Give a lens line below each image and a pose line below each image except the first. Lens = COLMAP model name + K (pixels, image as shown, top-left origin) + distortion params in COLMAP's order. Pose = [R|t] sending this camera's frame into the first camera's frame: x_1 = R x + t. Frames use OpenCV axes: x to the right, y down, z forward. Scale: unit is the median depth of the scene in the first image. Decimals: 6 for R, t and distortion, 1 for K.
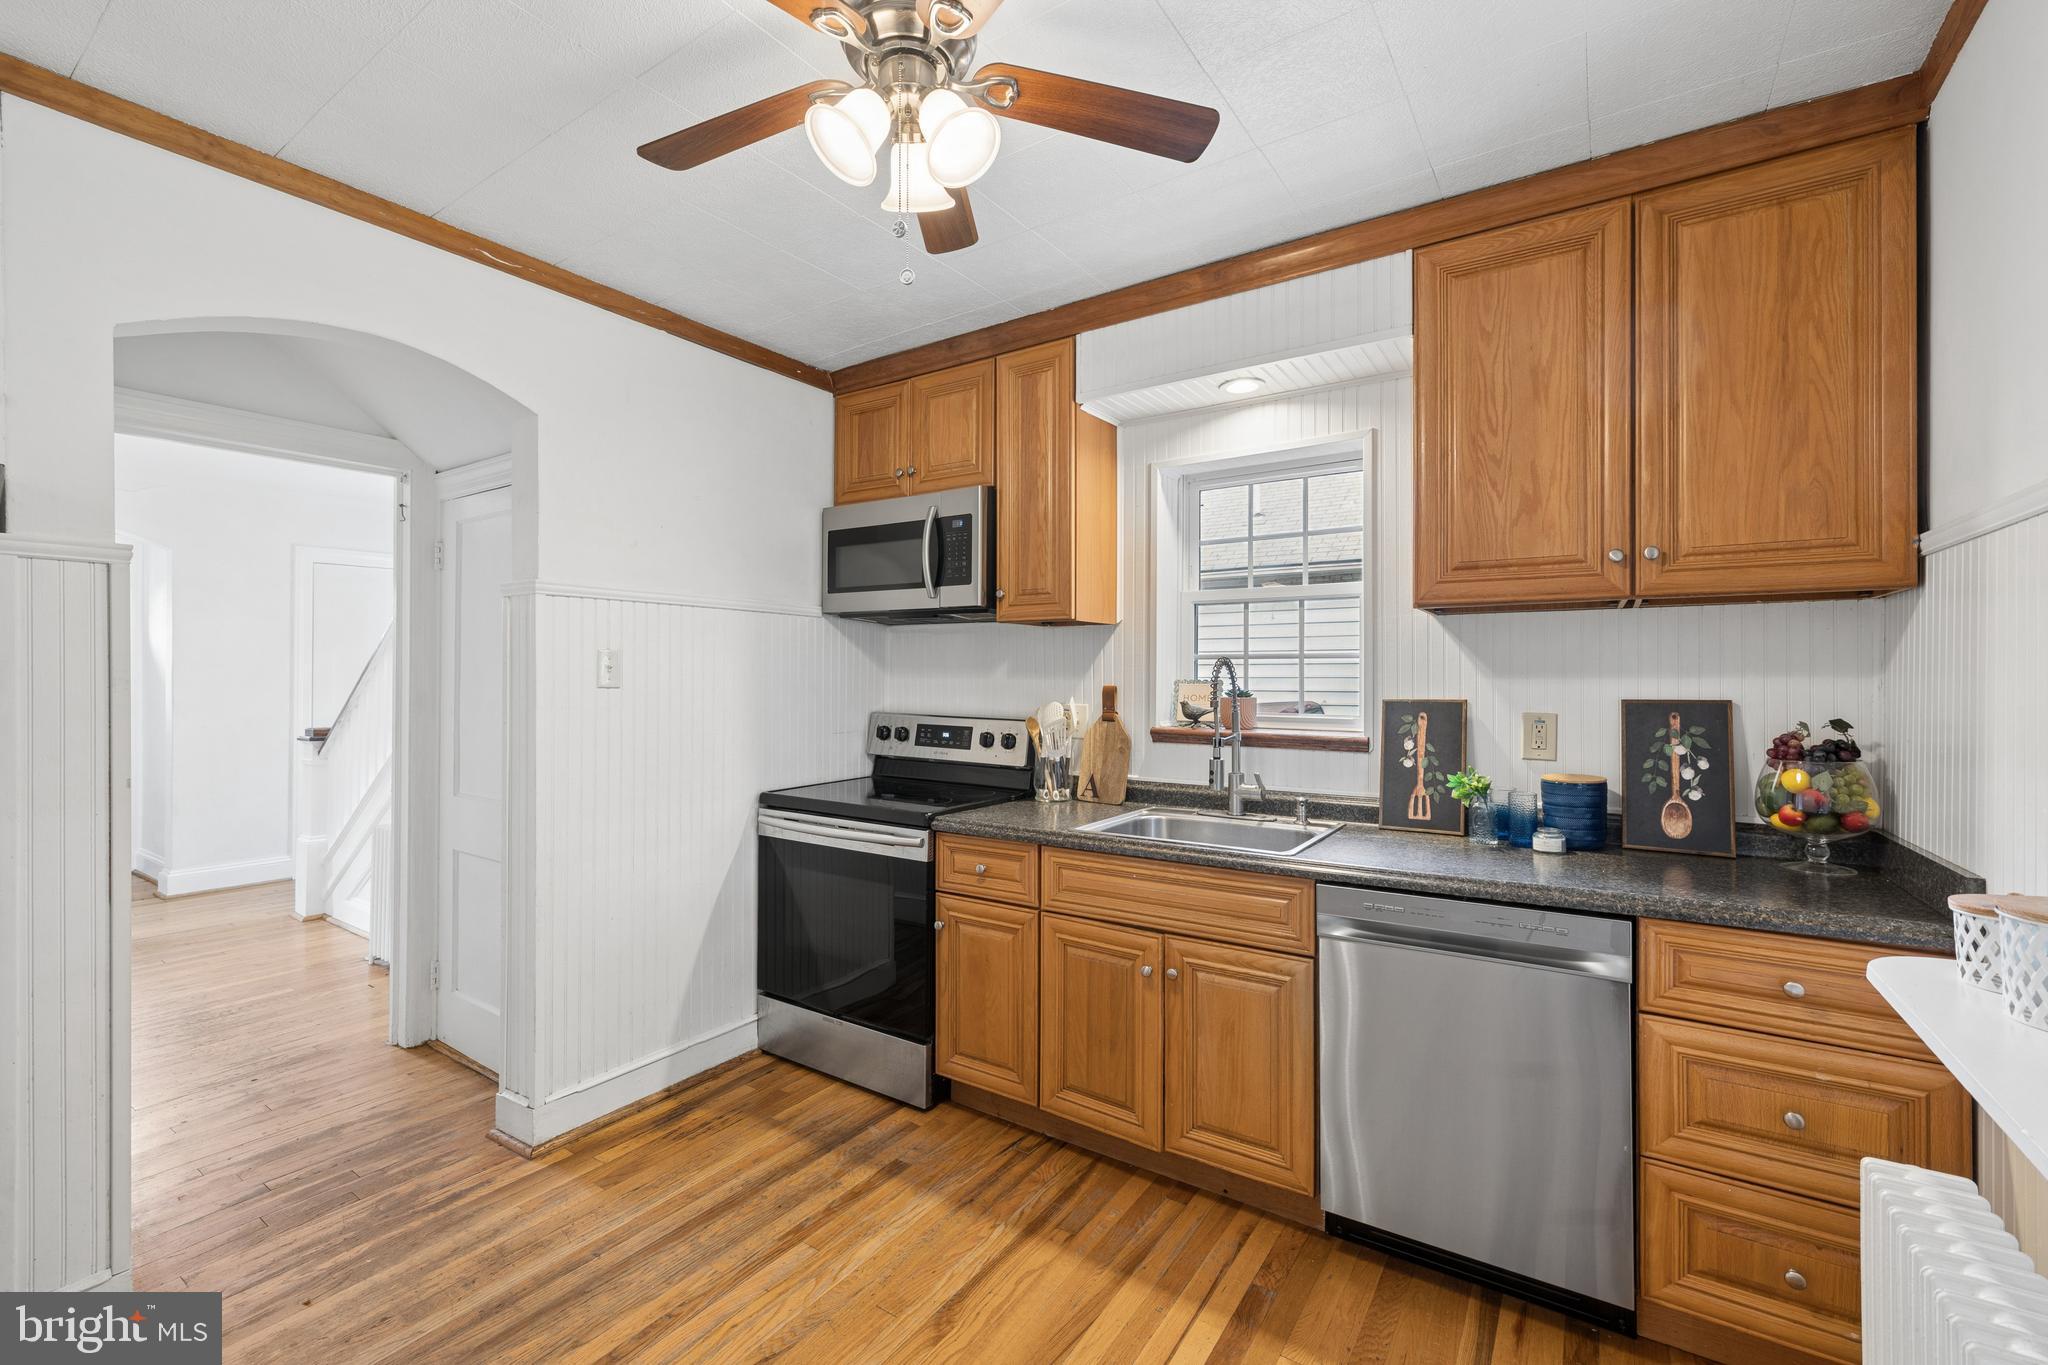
lens RADIAL K [[858.6, 0, 1024.0], [0, 858.6, 682.5], [0, 0, 1]] dist [0.002864, 0.000173]
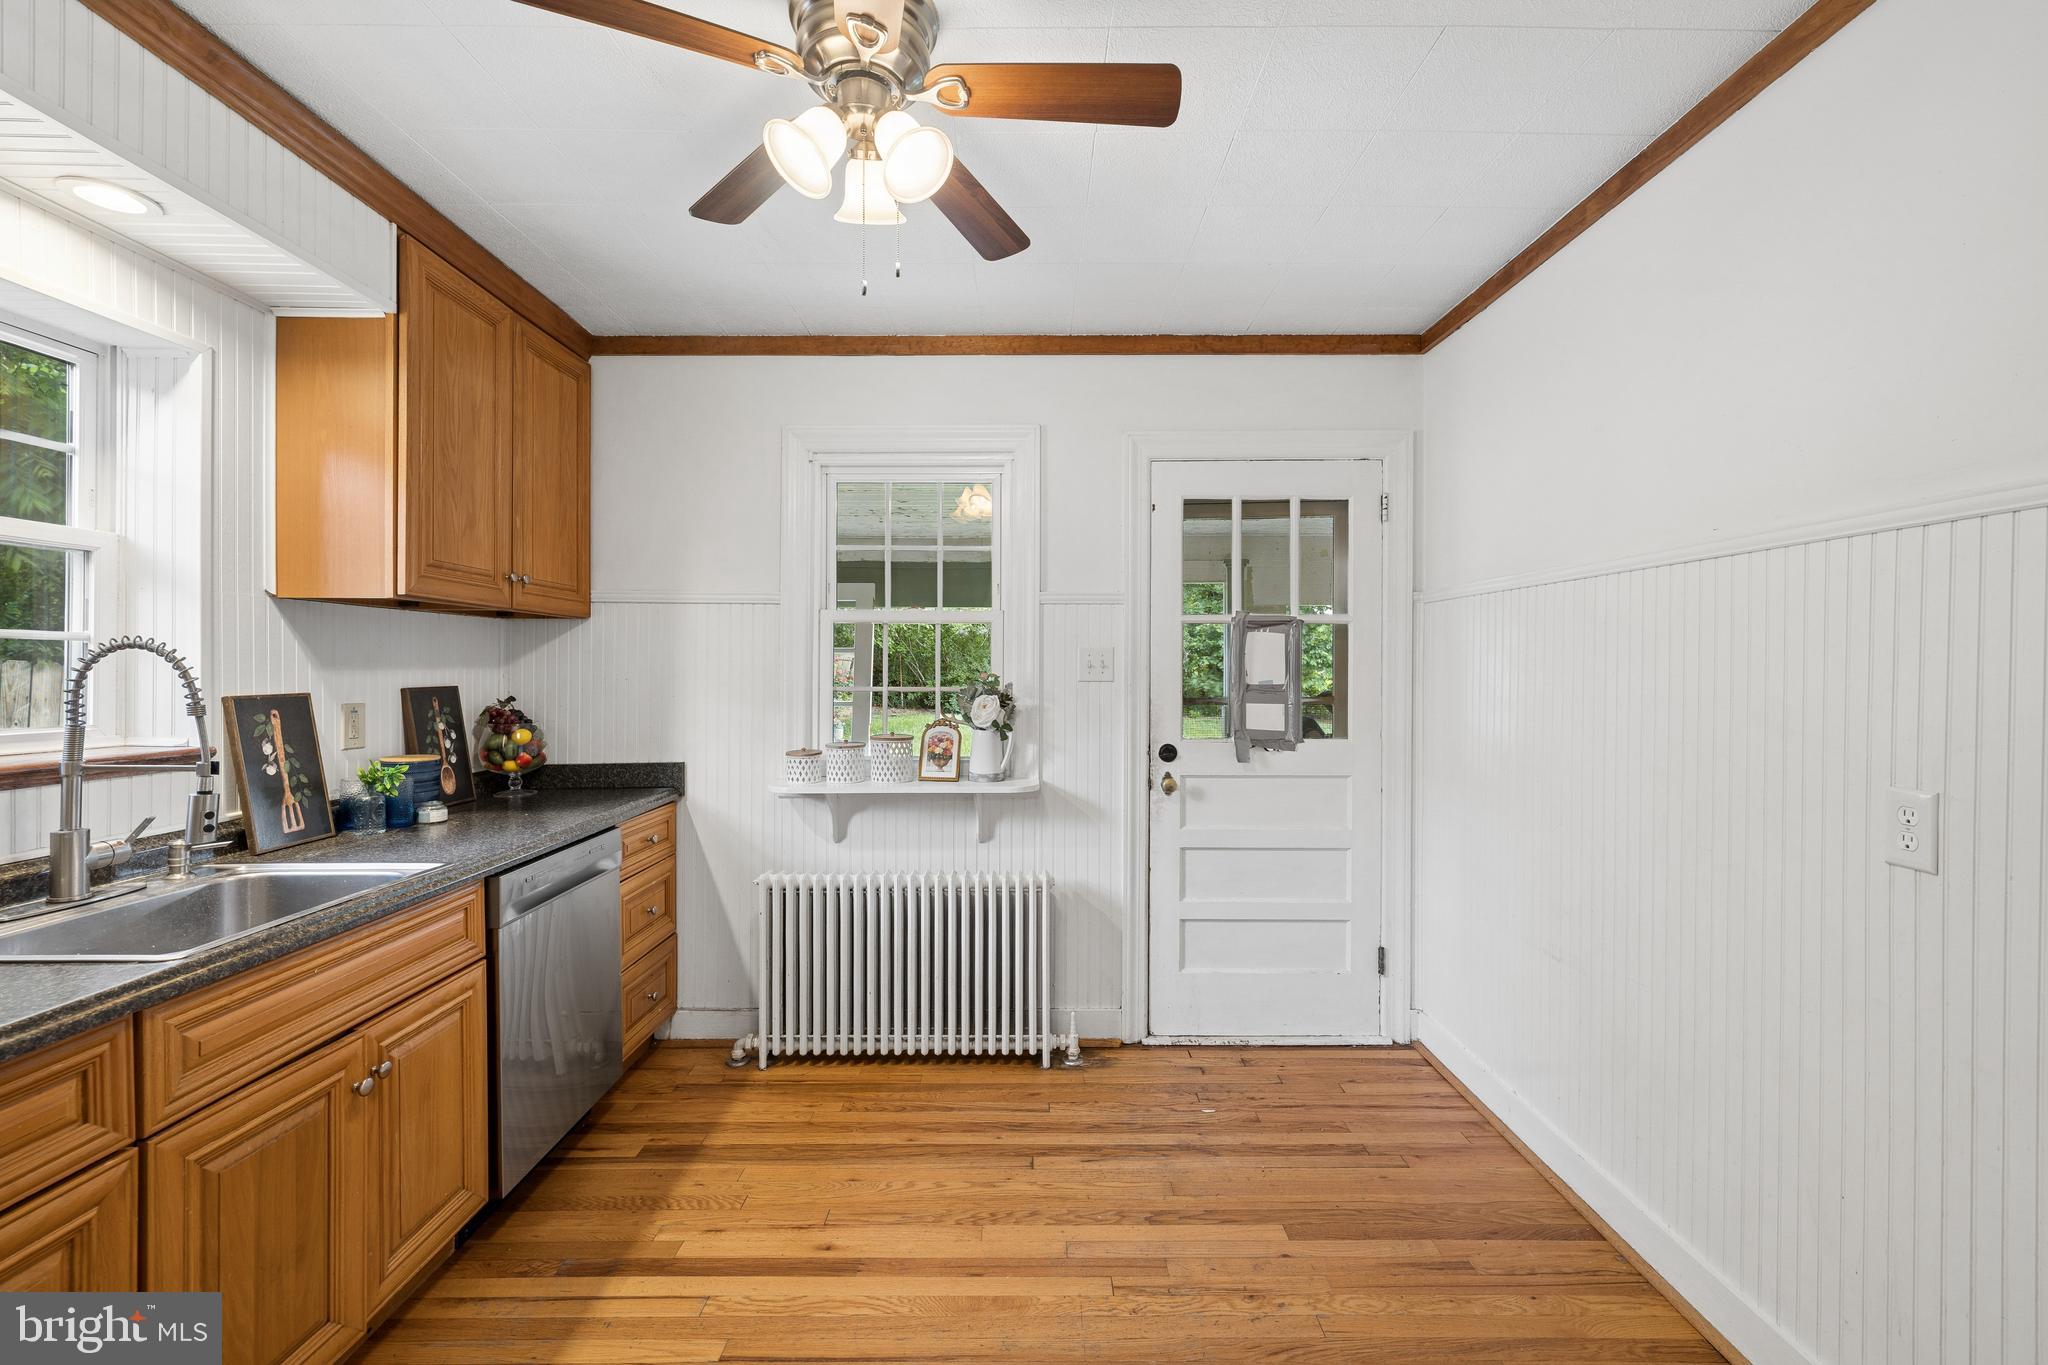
lens RADIAL K [[889.0, 0, 1024.0], [0, 889.0, 682.5], [0, 0, 1]] dist [-0.000829, -0.000027]
pose [[-0.557544, -0.013459, 0.830038, -0.786119], [0.002809, 0.999832, 0.018100, -0.007229], [-0.830143, 0.012423, -0.557412, 0.987910]]
